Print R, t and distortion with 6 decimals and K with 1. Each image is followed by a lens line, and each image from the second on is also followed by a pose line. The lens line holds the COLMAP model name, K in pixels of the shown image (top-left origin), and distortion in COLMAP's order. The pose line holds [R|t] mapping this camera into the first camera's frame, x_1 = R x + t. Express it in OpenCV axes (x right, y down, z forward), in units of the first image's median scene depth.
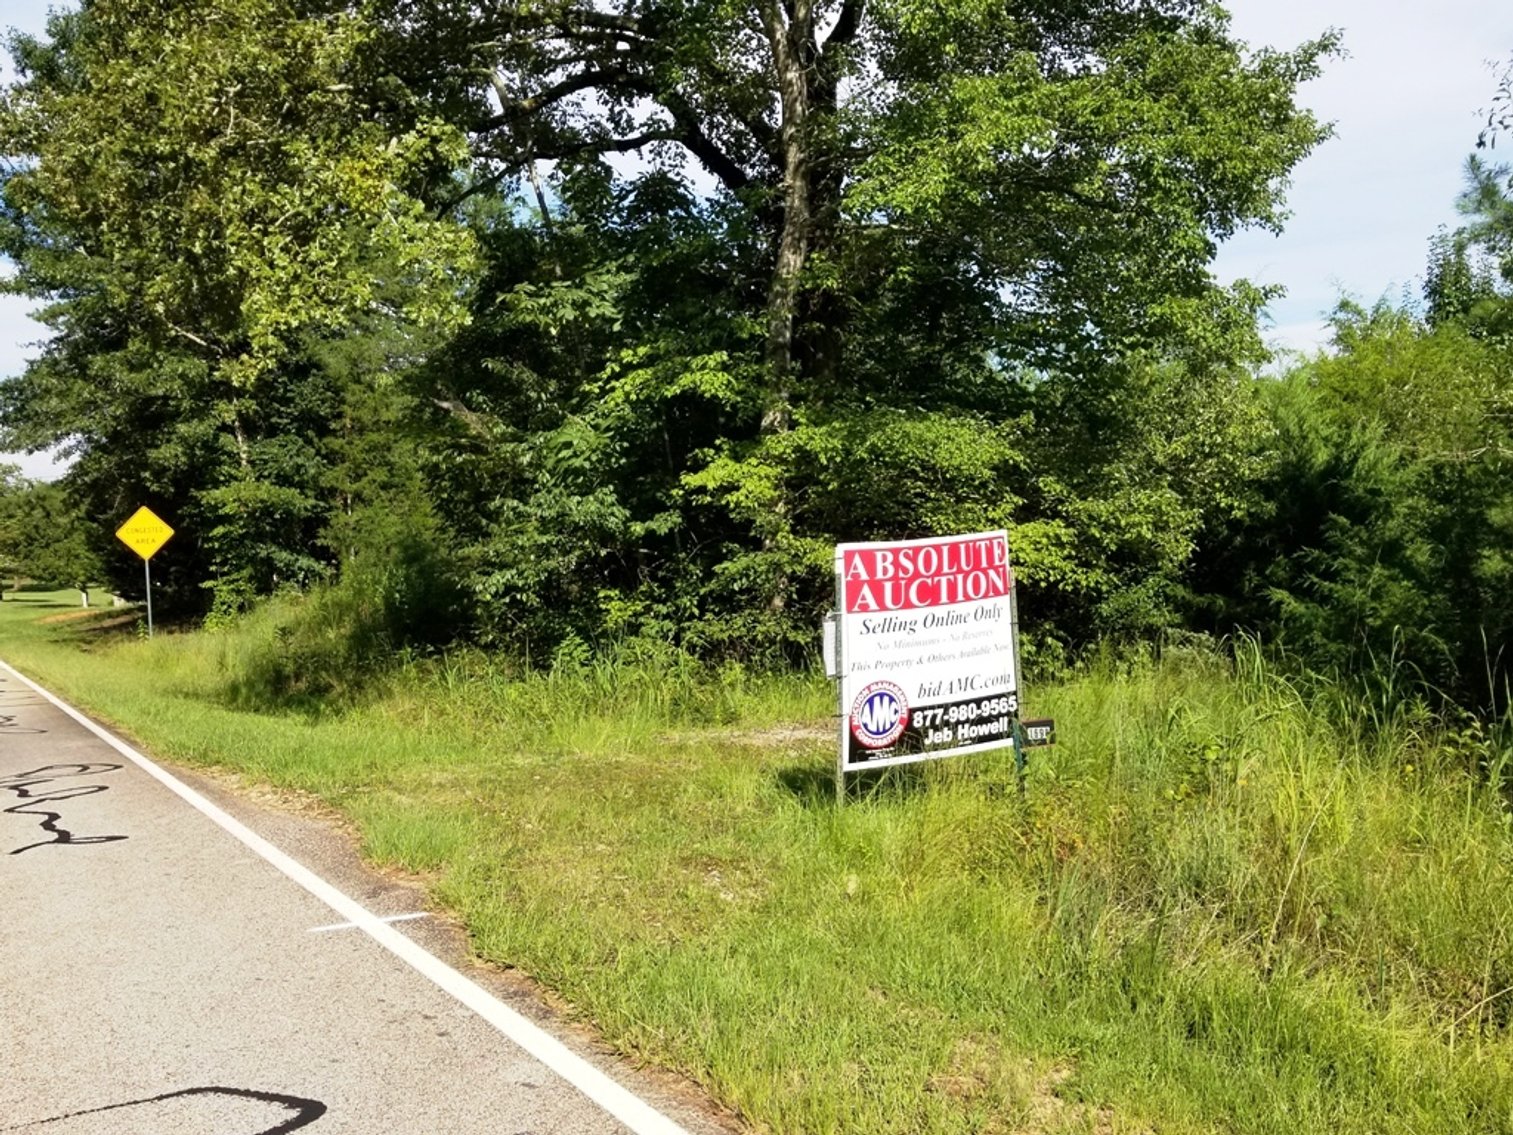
lens RADIAL K [[1332.0, 0, 756.5], [0, 1332.0, 567.5], [0, 0, 1]] dist [0.062062, -0.213027]
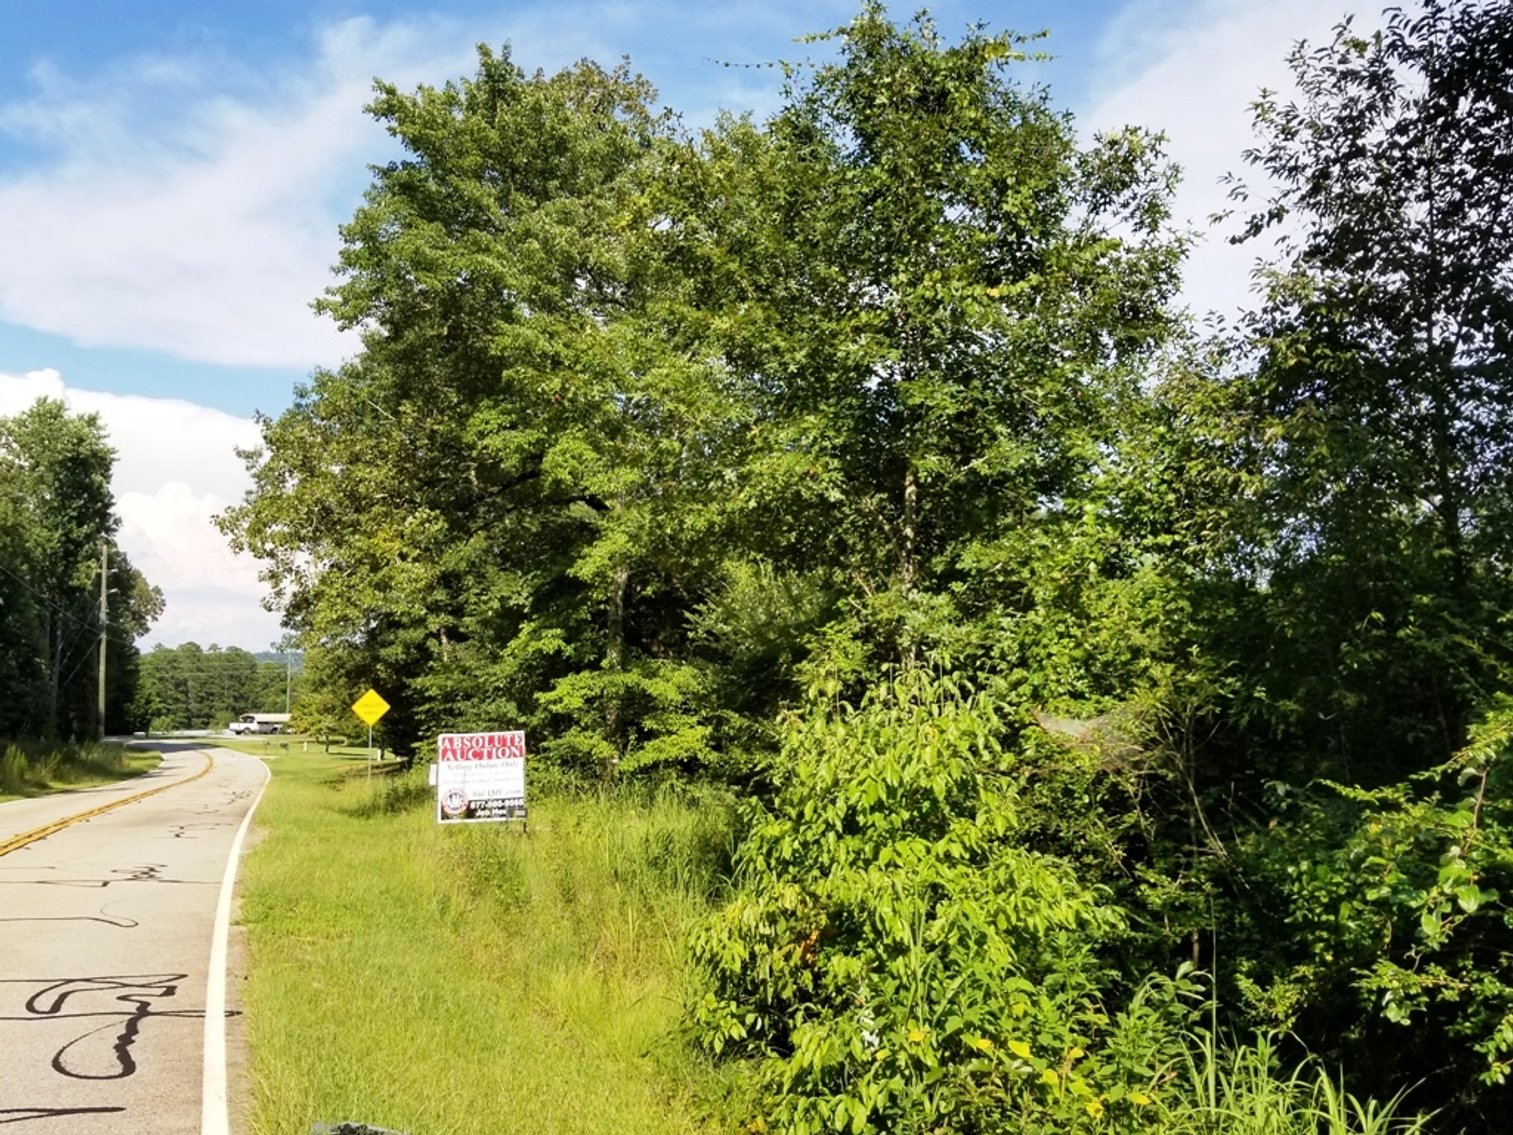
lens RADIAL K [[1332.0, 0, 756.5], [0, 1332.0, 567.5], [0, 0, 1]] dist [0.062062, -0.213027]
pose [[0.972814, 0.005711, -0.231519, 1.209087], [-0.036090, 0.991221, -0.127192, -0.029771], [0.228761, 0.132090, 0.964480, -1.364422]]
